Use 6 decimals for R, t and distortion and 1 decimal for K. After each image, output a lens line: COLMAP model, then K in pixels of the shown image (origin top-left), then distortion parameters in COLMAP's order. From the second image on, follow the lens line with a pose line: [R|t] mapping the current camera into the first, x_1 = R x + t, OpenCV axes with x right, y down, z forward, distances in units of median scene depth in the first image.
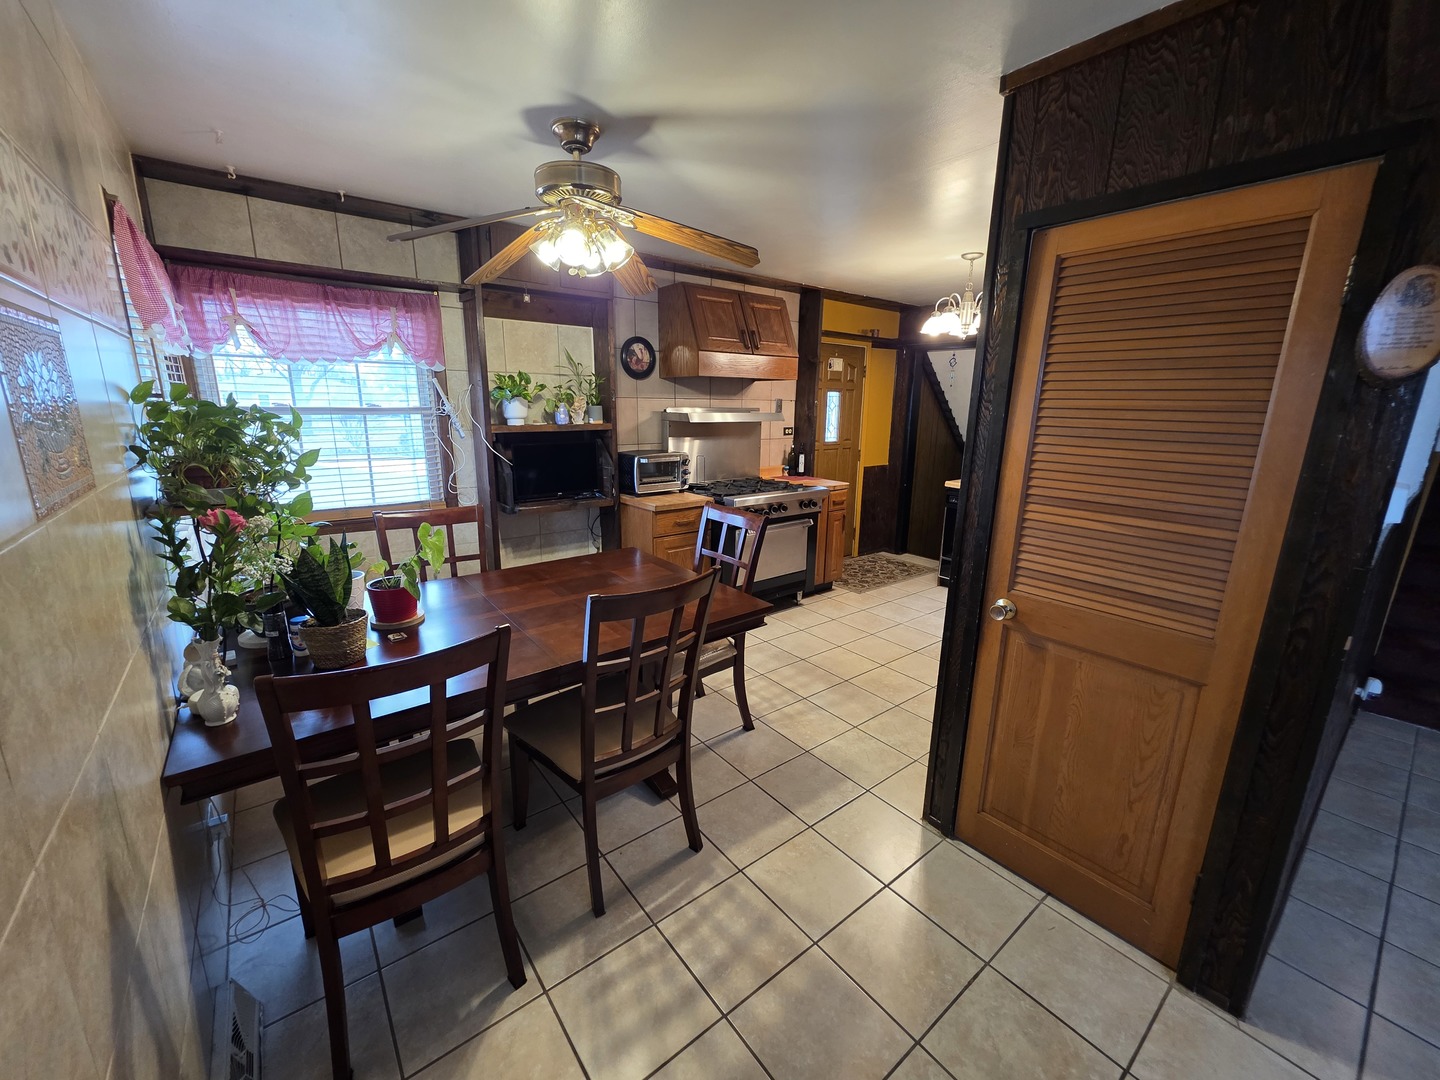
lens RADIAL K [[574.3, 0, 720.0], [0, 574.3, 540.0], [0, 0, 1]] dist [0.001755, 0.000459]
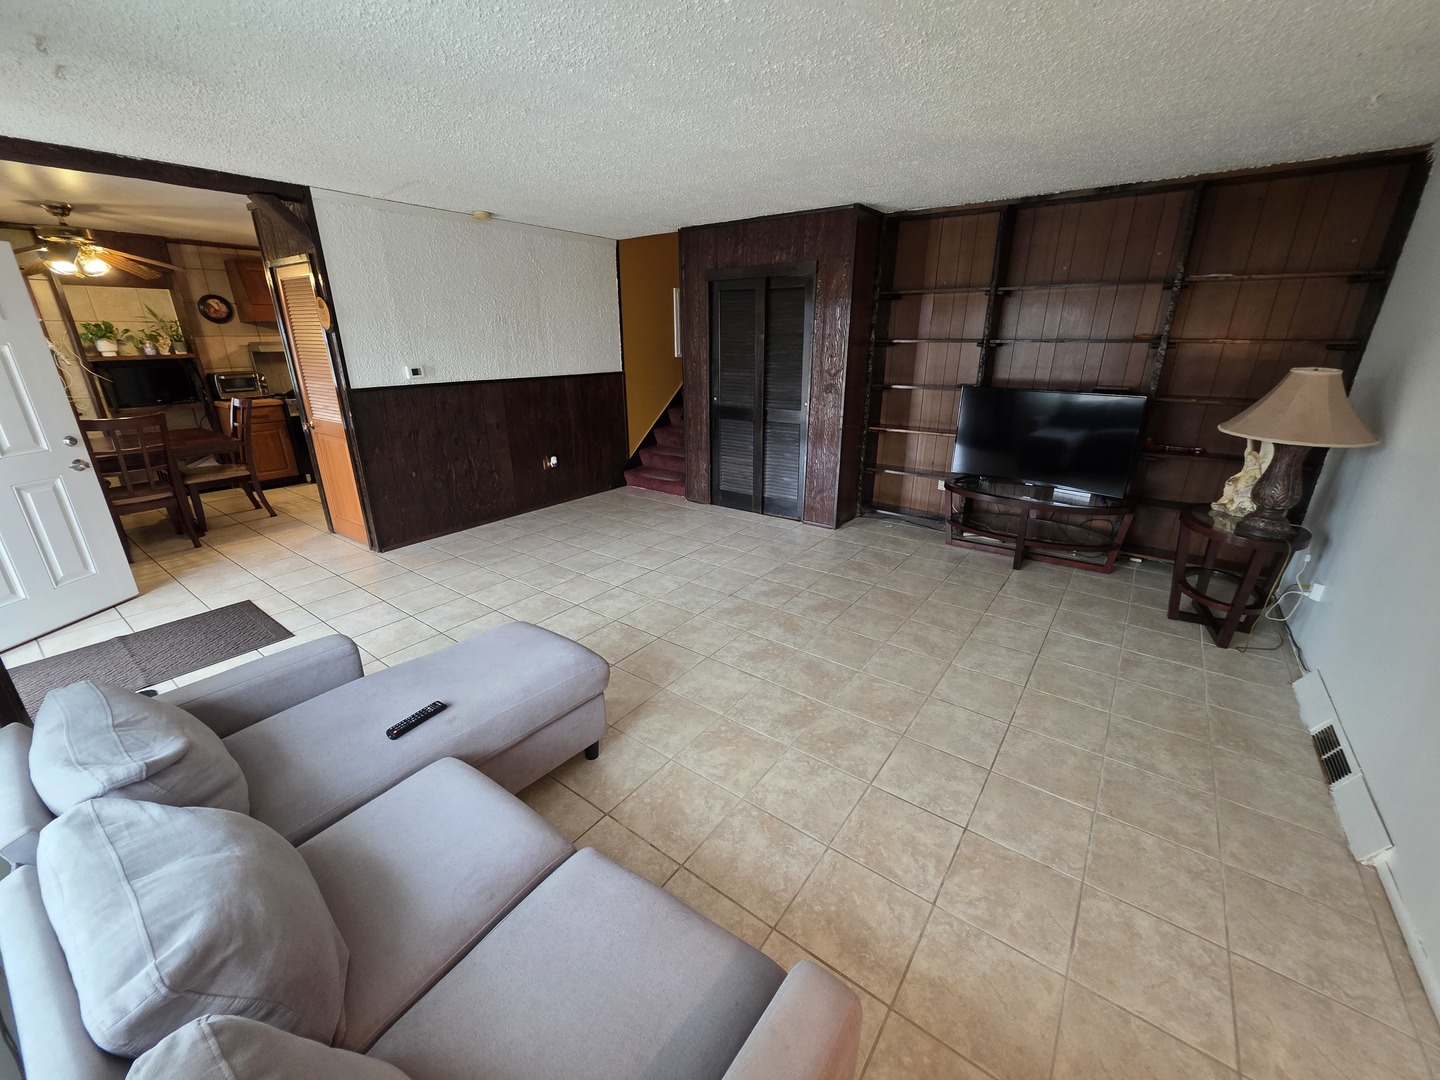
lens RADIAL K [[574.3, 0, 720.0], [0, 574.3, 540.0], [0, 0, 1]] dist [0.001755, 0.000459]
pose [[0.964757, -0.105223, 0.241187, 0.792318], [0.078032, 0.989743, 0.119666, 0.230960], [-0.251305, -0.096629, 0.963073, -0.950450]]
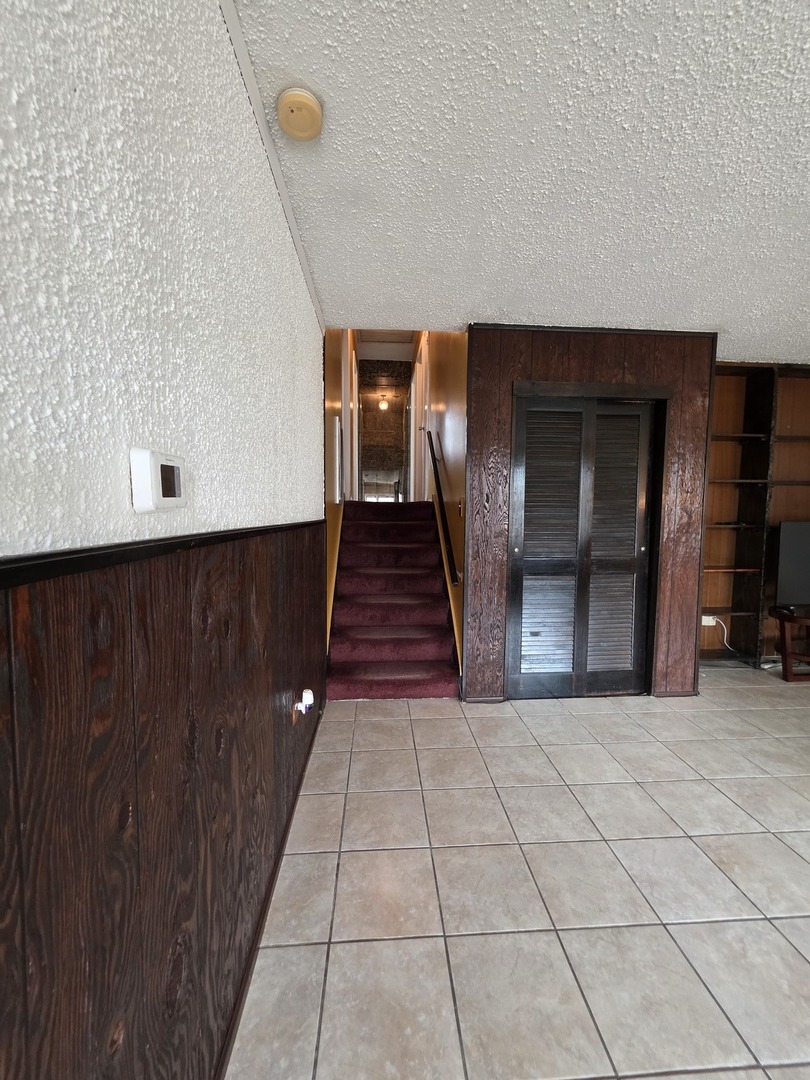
lens RADIAL K [[430.8, 0, 405.0], [0, 430.8, 540.0], [0, 0, 1]] dist [0.001755, 0.000459]
pose [[0.568324, -0.066783, 0.820090, 0.401064], [0.195219, 0.979185, -0.055549, 0.031126], [-0.799311, 0.191667, 0.569532, 0.229102]]
